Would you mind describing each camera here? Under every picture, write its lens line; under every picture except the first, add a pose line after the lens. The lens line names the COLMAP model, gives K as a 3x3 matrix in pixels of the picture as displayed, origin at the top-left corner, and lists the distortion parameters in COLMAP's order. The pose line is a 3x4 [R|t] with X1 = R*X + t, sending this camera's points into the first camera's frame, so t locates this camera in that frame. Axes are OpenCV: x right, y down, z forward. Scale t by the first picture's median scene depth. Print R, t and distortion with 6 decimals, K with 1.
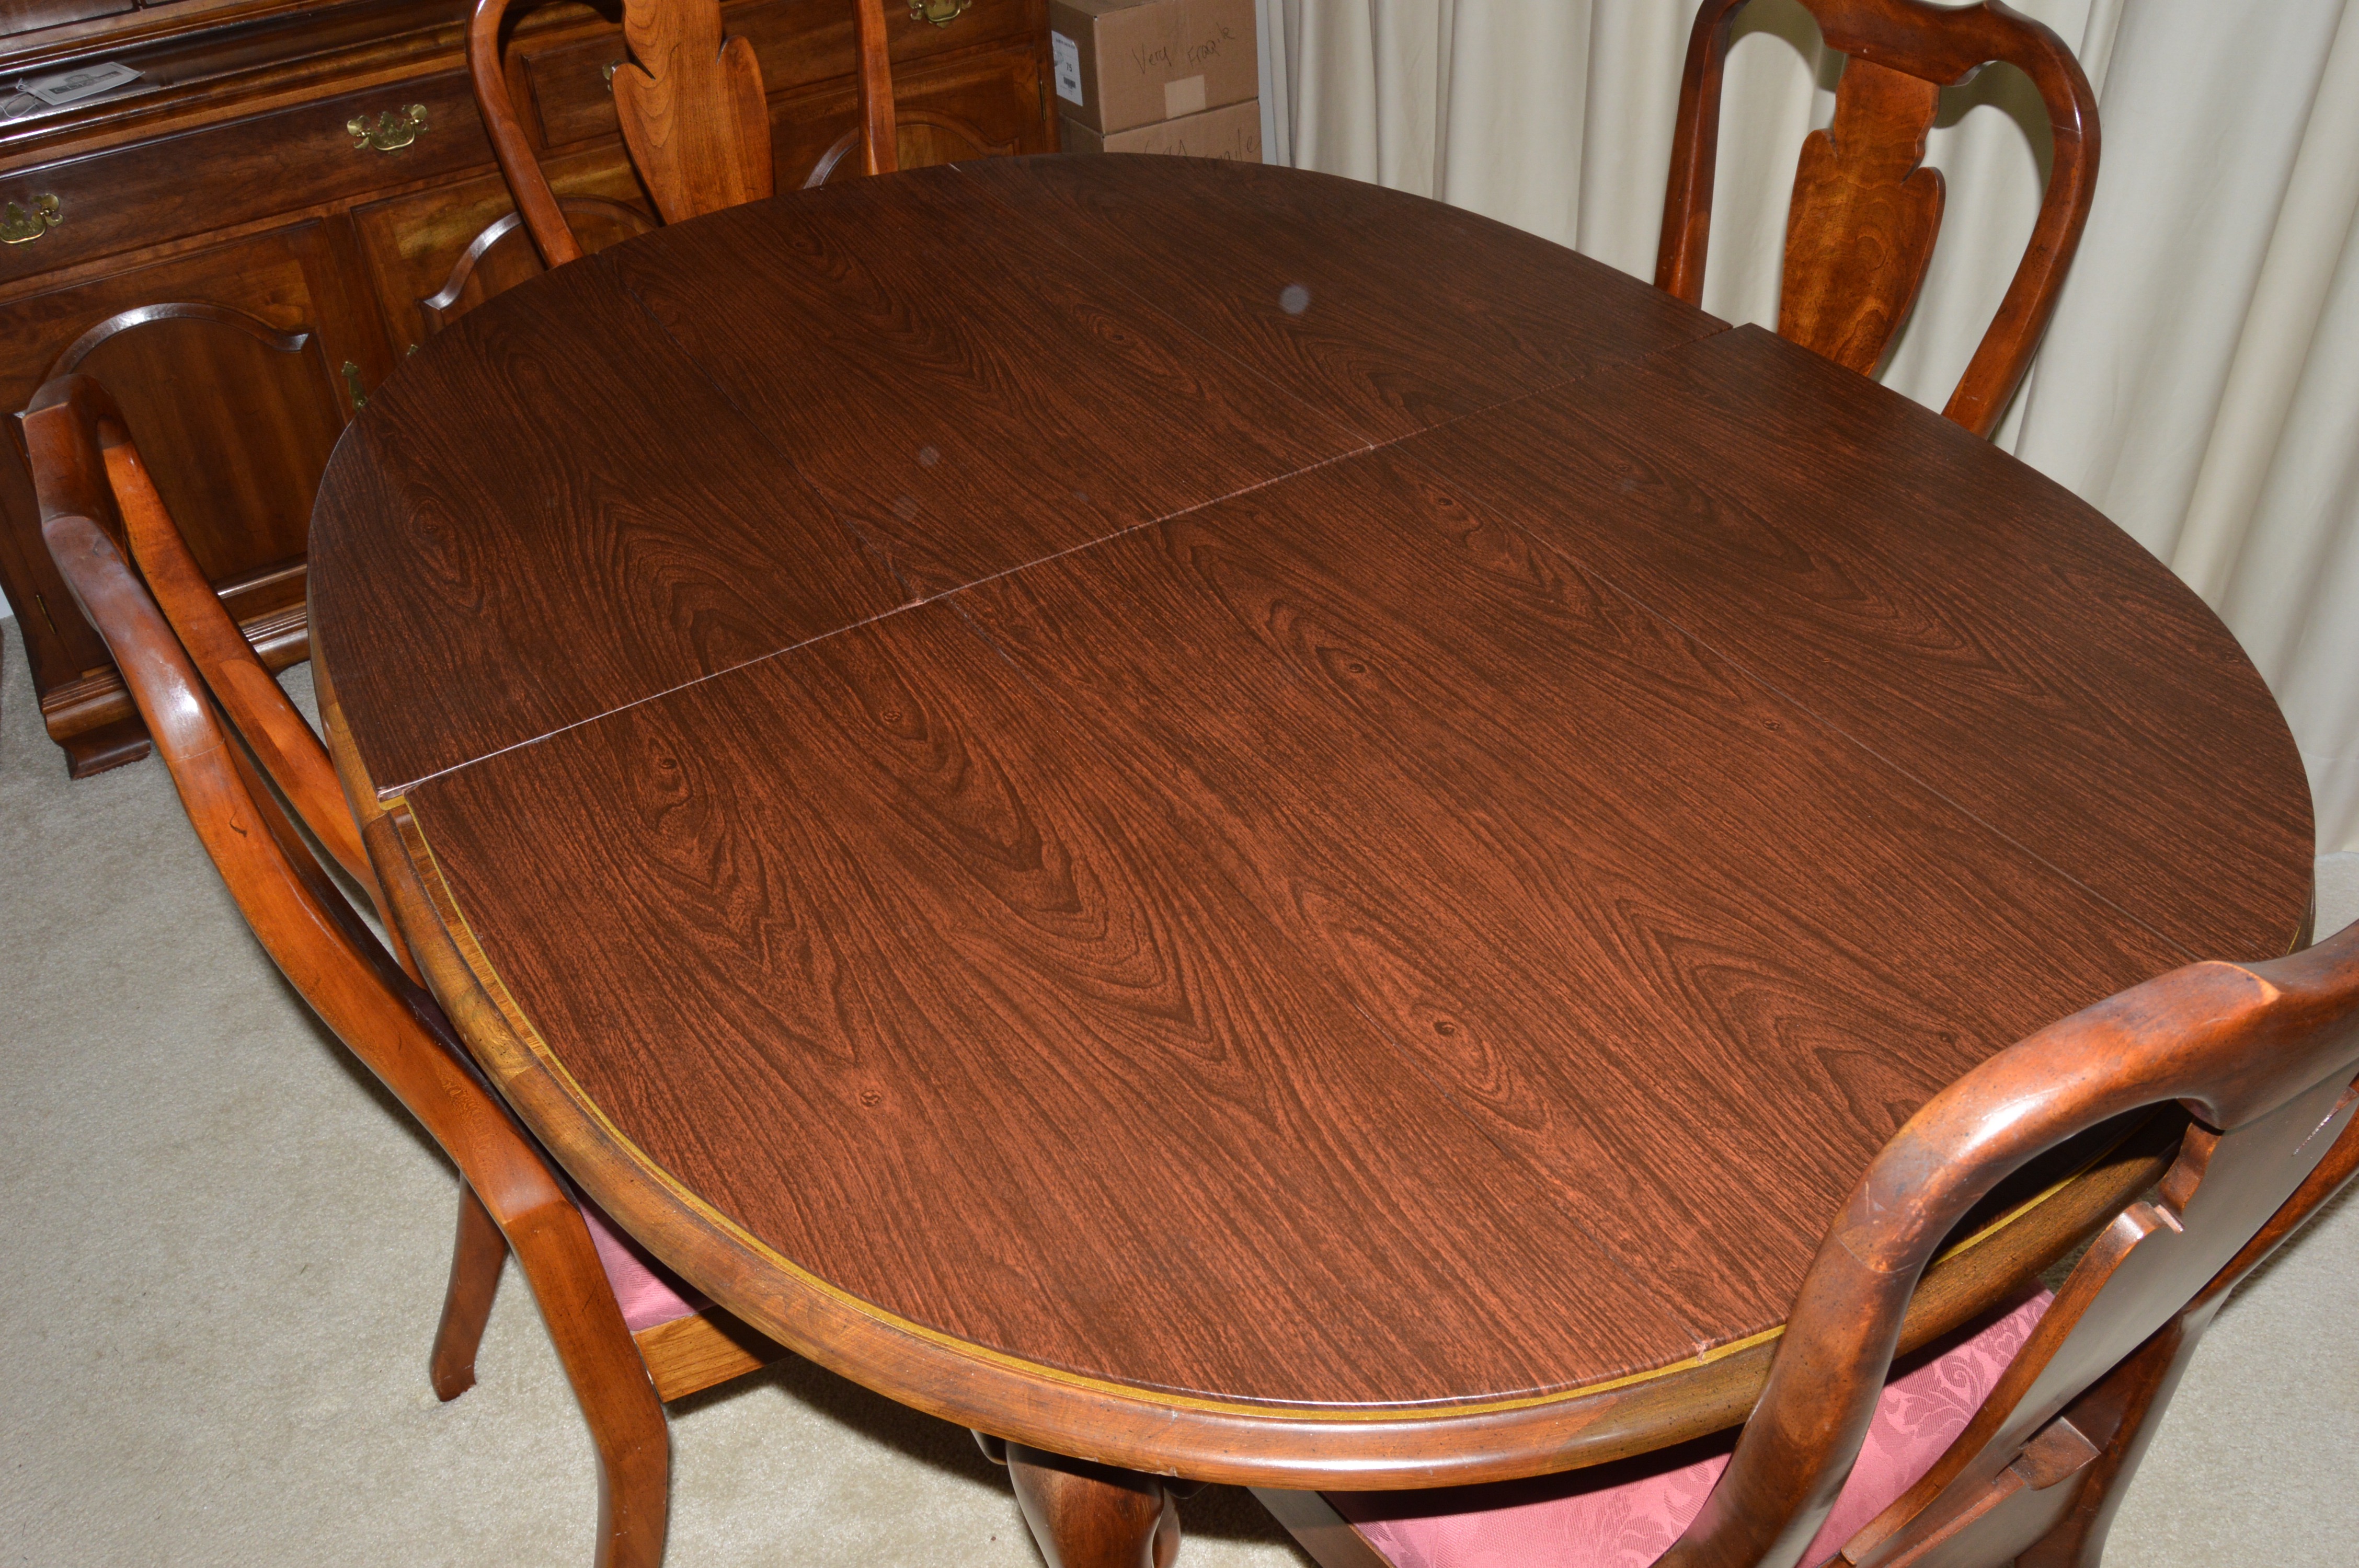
lens RADIAL K [[1897.5, 0, 1182.9], [0, 1897.5, 782.2], [0, 0, 1]] dist [-0.084425, 0.017530]
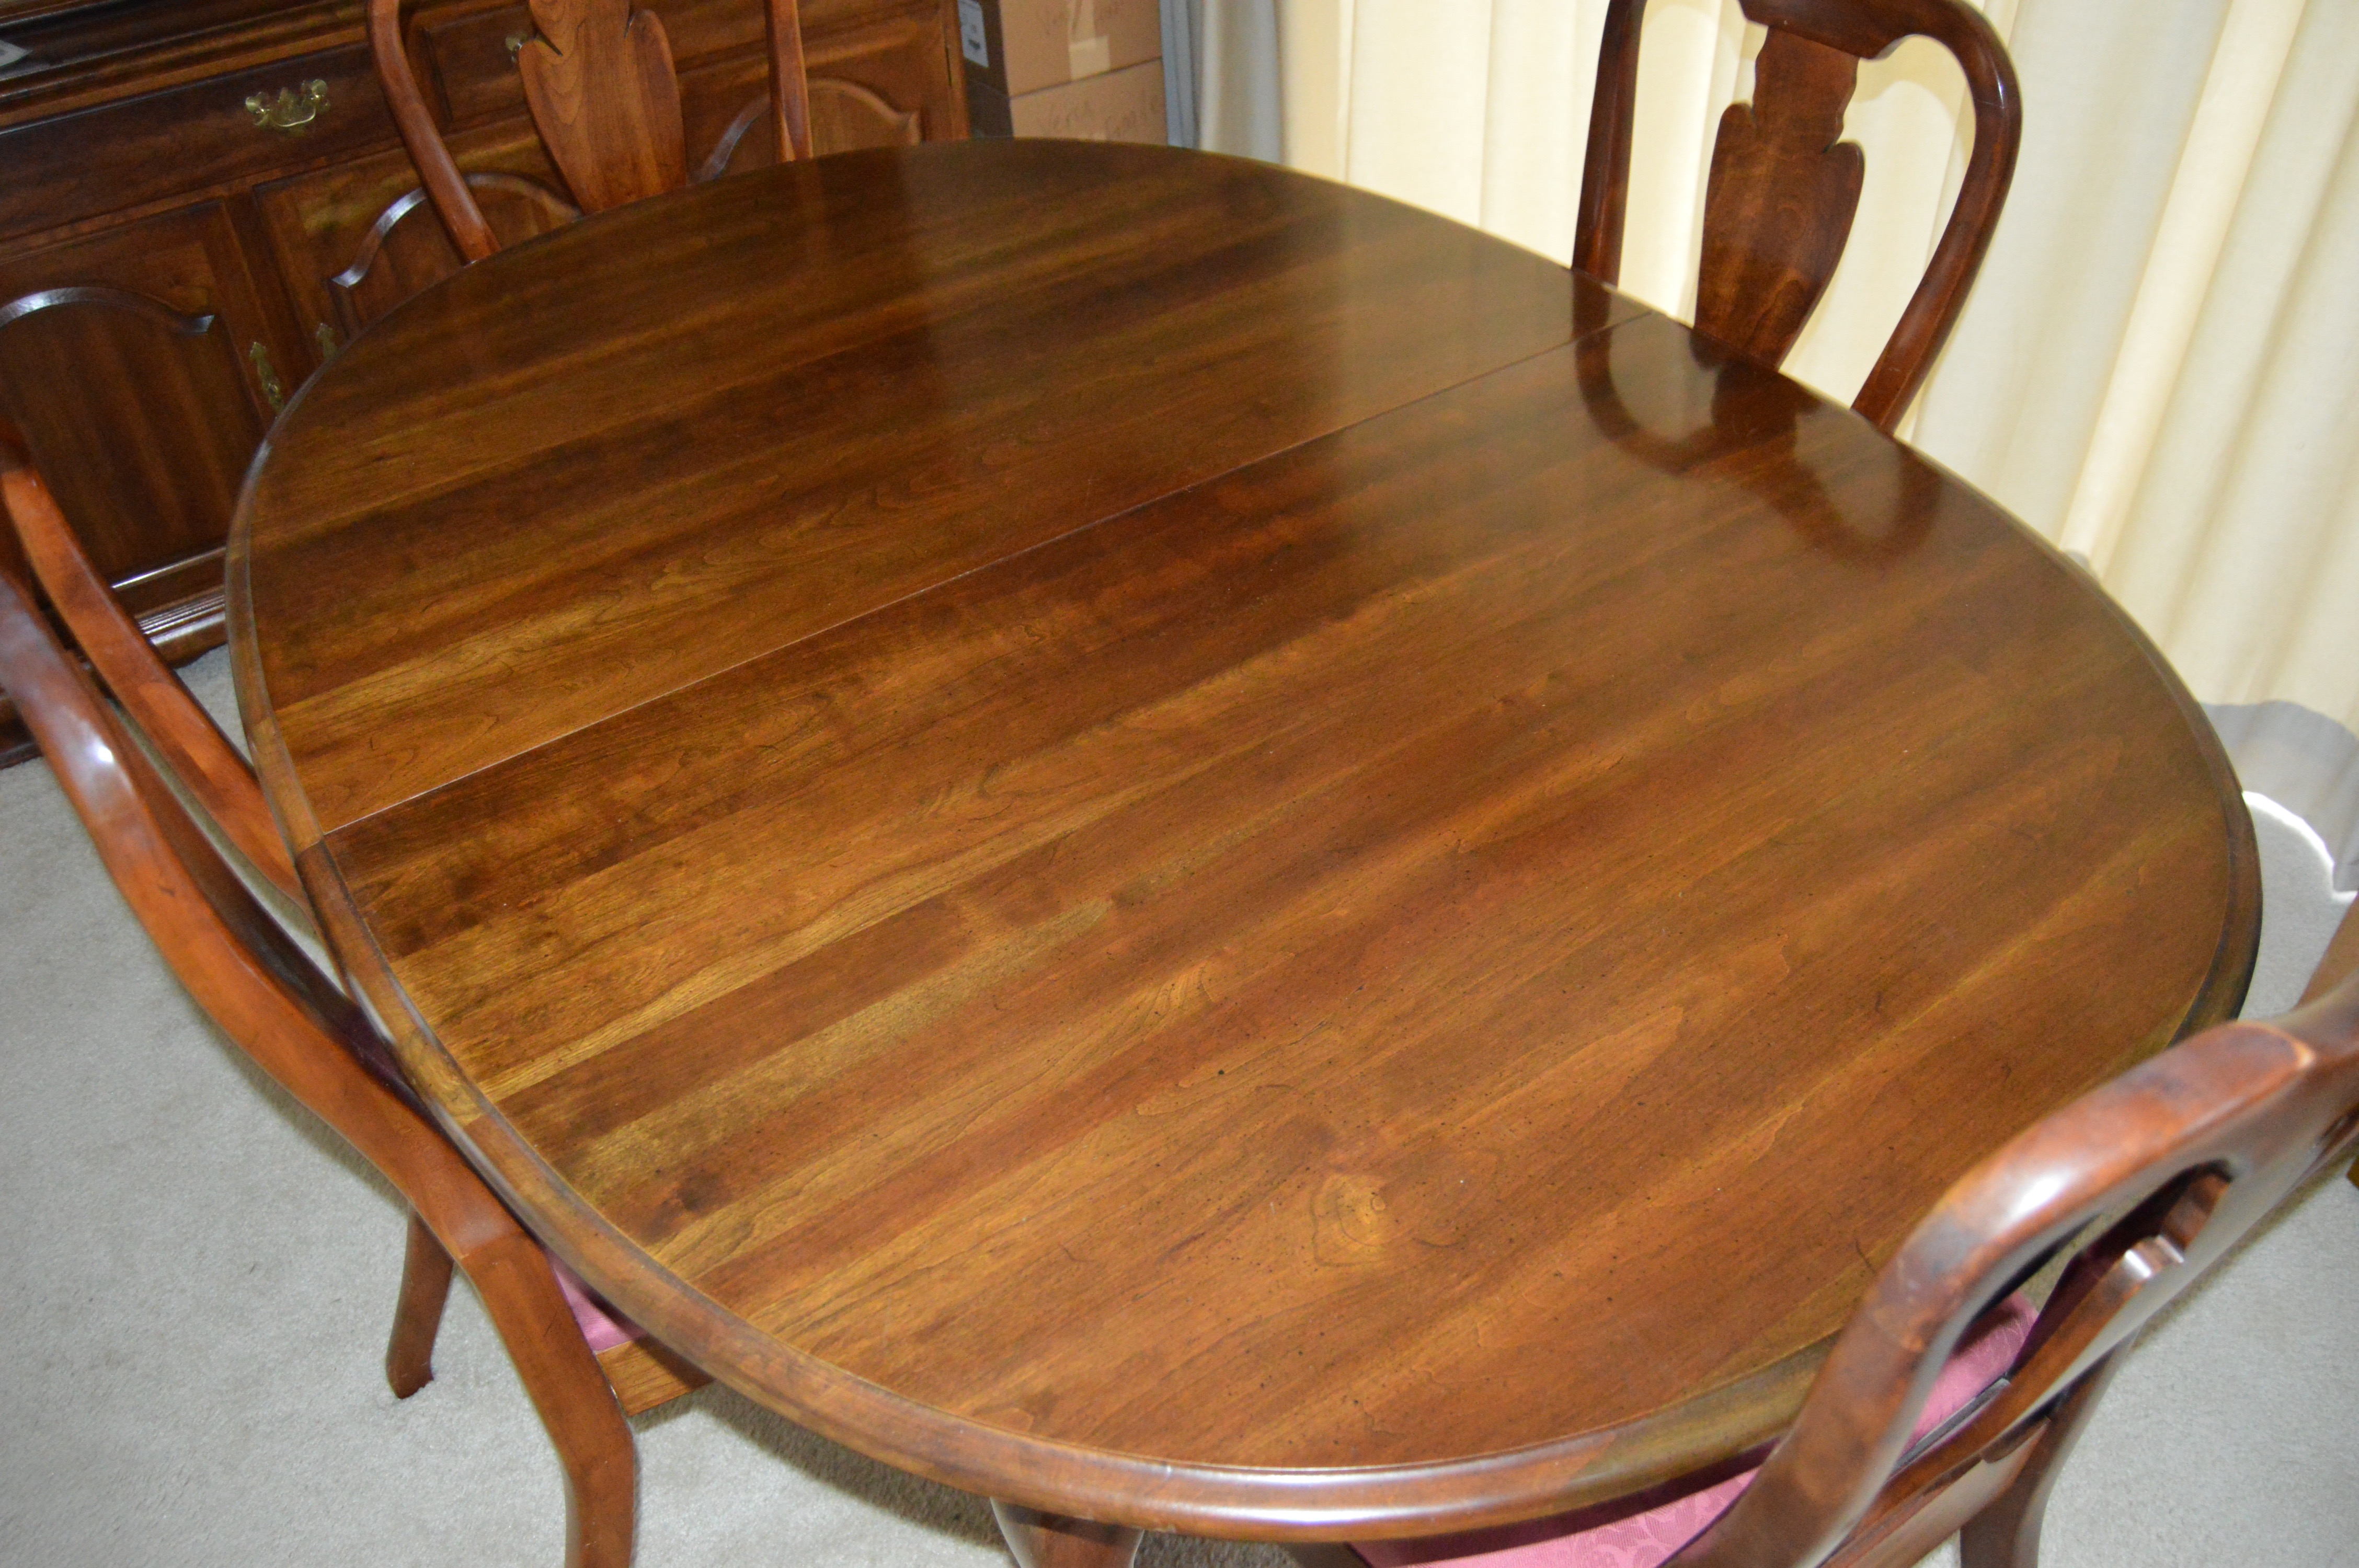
lens RADIAL K [[1820.8, 0, 1182.2], [0, 1820.8, 784.1], [0, 0, 1]] dist [-0.086710, 0.021682]
pose [[0.998346, -0.026957, 0.050787, -0.017267], [0.024809, 0.998790, 0.042468, -0.029294], [-0.051870, -0.041138, 0.997806, 0.036276]]
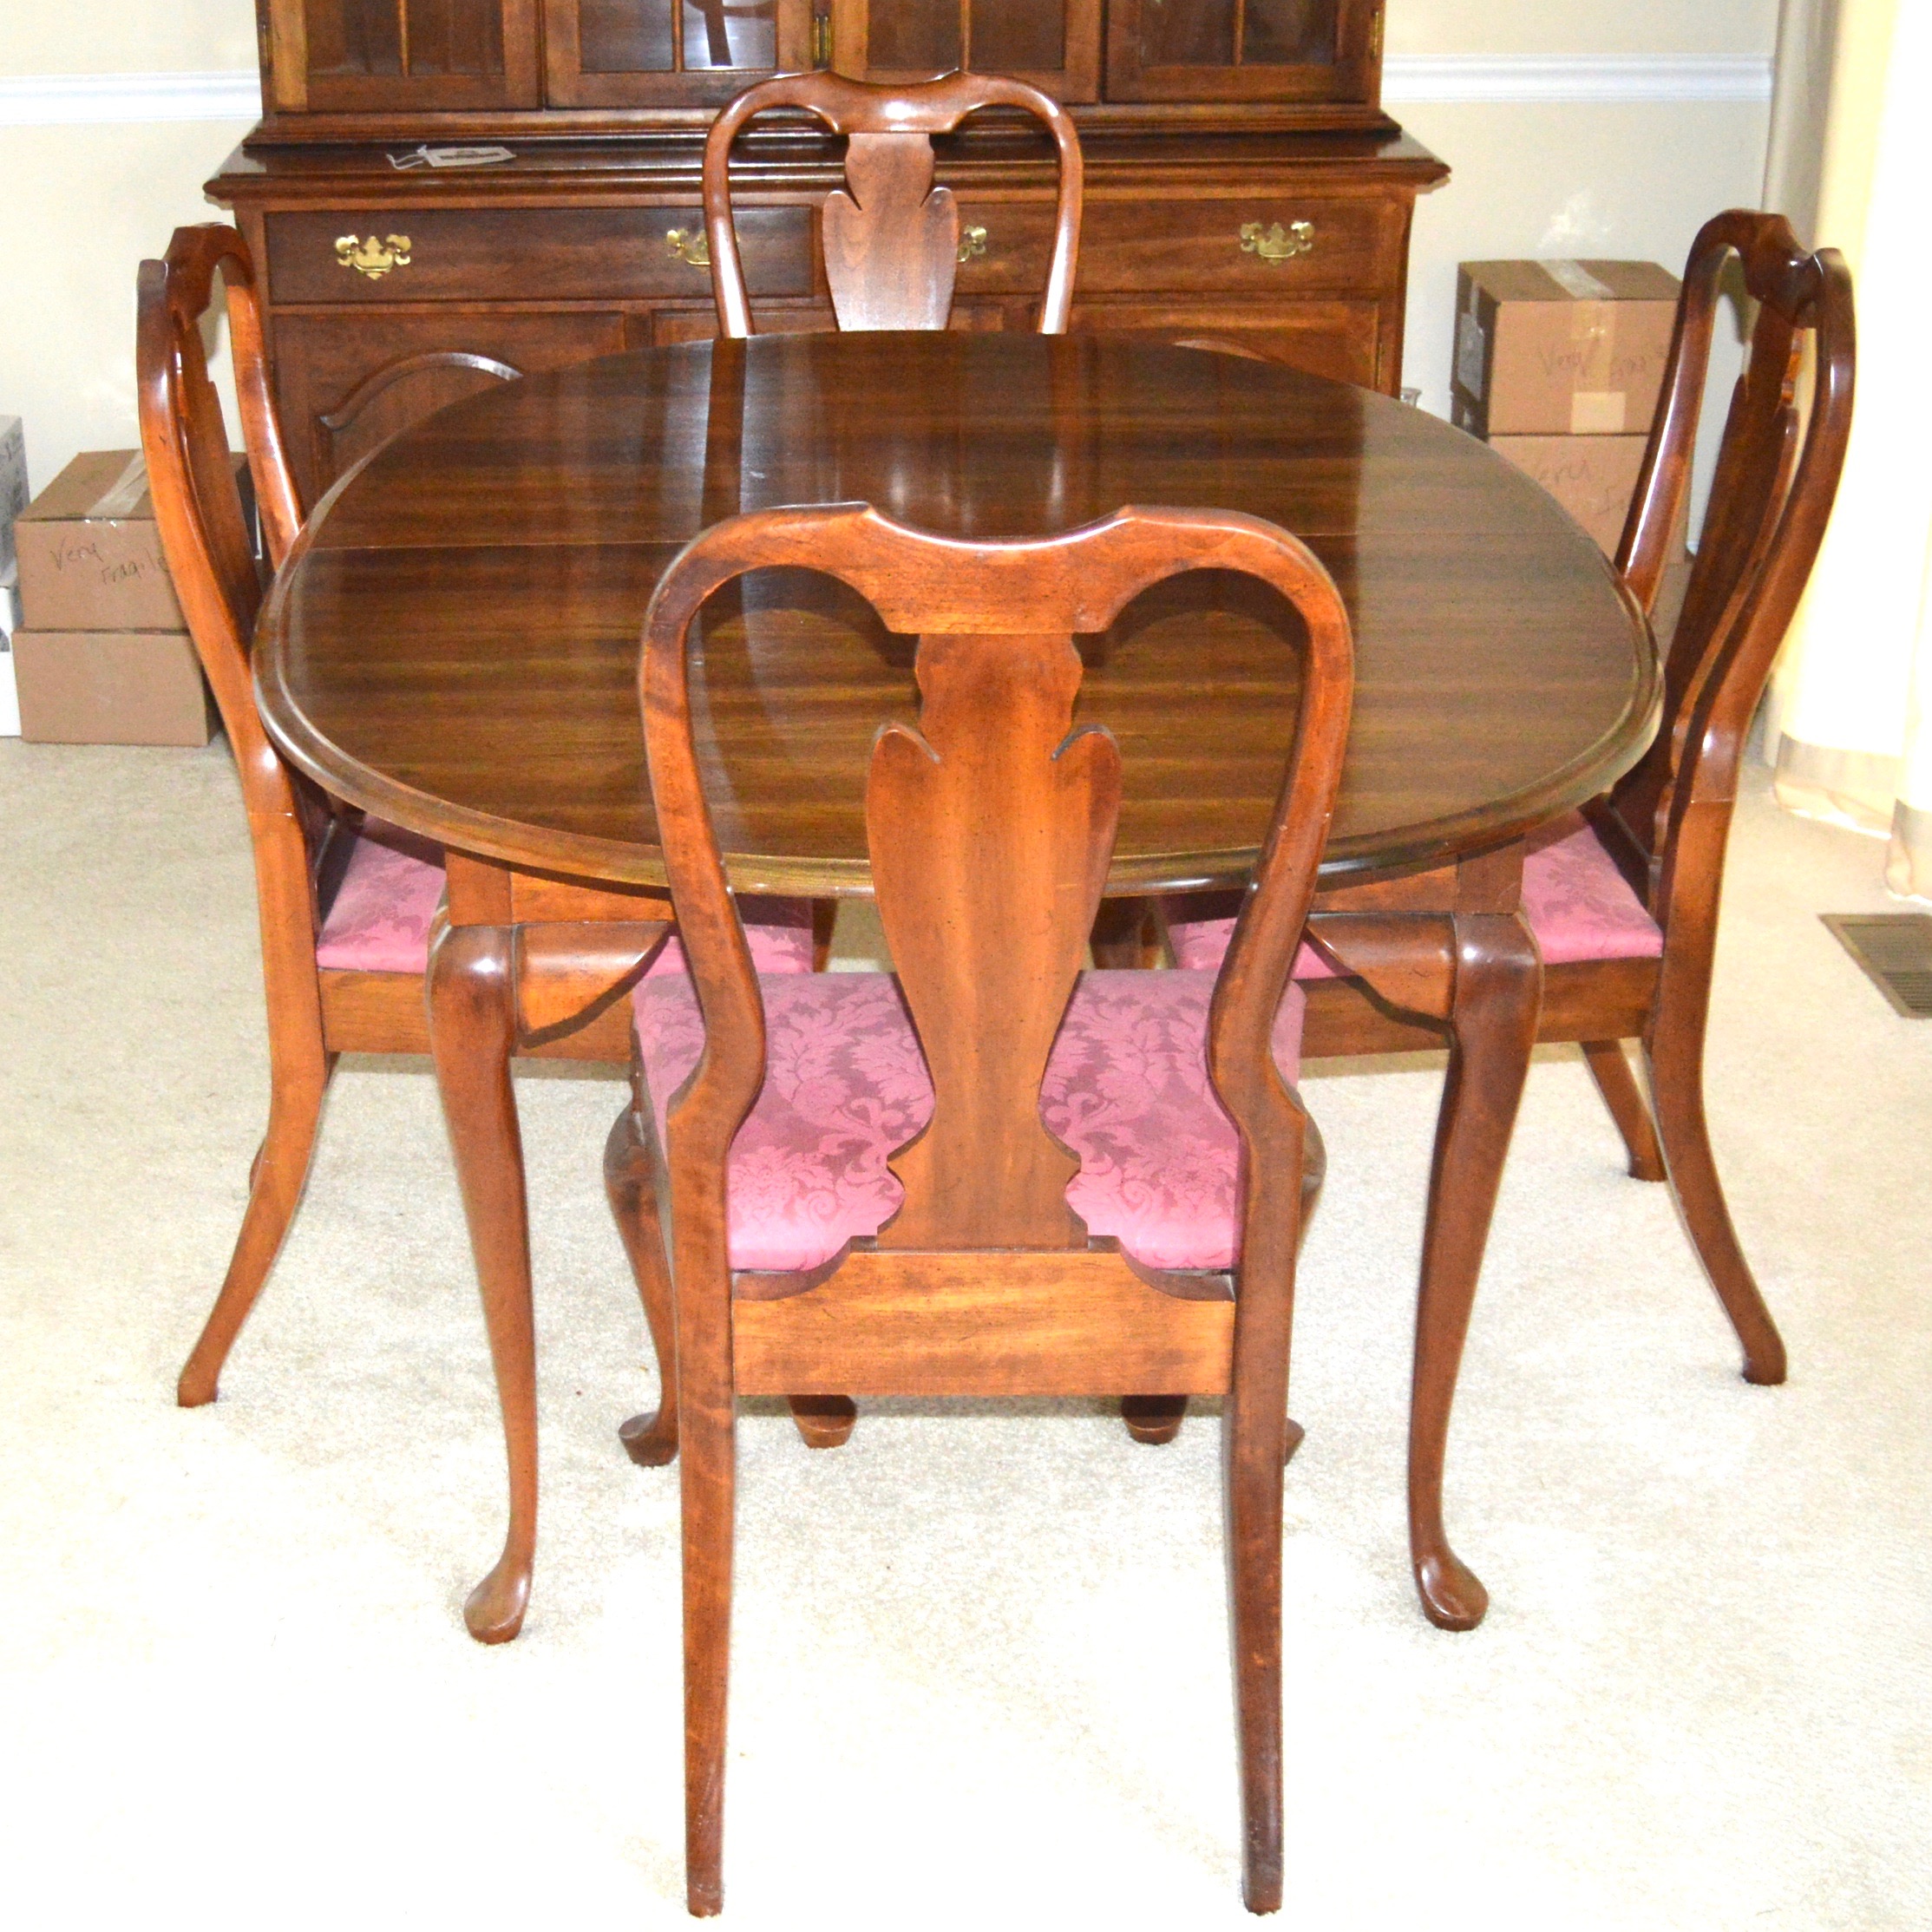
lens RADIAL K [[2940.5, 0, 851.5], [0, 2940.5, 903.2], [0, 0, 1]] dist [-0.090721, 0.000000]
pose [[0.865436, 0.238723, -0.440492, 0.679706], [-0.333310, 0.930736, -0.150447, 0.320401], [0.374066, 0.277022, 0.885061, -0.510339]]
